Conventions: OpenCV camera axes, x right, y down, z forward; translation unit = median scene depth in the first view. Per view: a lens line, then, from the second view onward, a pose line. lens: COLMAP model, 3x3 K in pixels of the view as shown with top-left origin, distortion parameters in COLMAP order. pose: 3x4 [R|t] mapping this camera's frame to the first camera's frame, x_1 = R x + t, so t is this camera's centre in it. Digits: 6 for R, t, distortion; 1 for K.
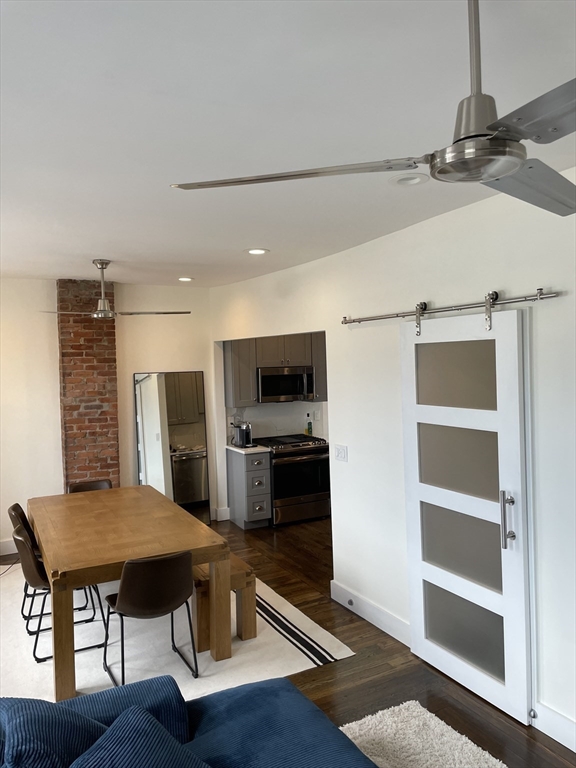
lens RADIAL K [[568.9, 0, 288.0], [0, 568.9, 384.0], [0, 0, 1]] dist [0.003525, -0.000529]
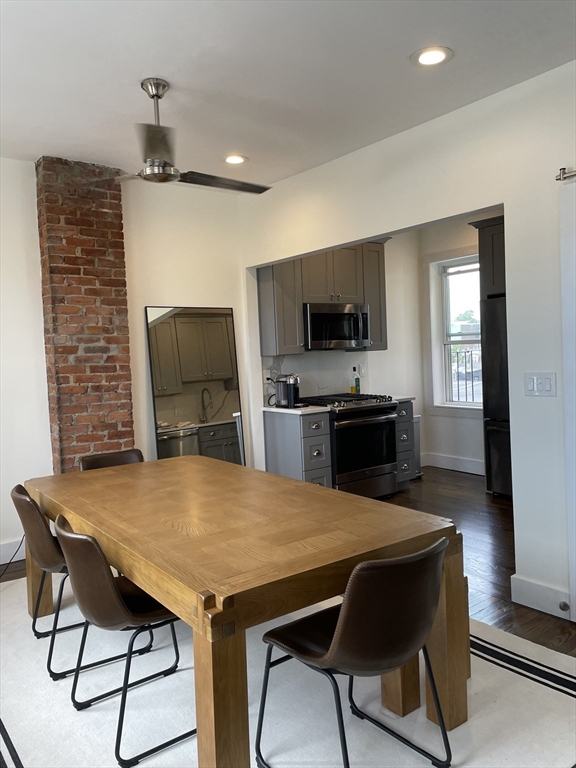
lens RADIAL K [[578.1, 0, 288.0], [0, 578.1, 384.0], [0, 0, 1]] dist [0.012094, 0.002407]
pose [[0.988682, -0.022759, 0.148287, -0.216898], [0.021004, 0.999690, 0.013392, 0.077315], [-0.148546, -0.010126, 0.988854, 0.270867]]
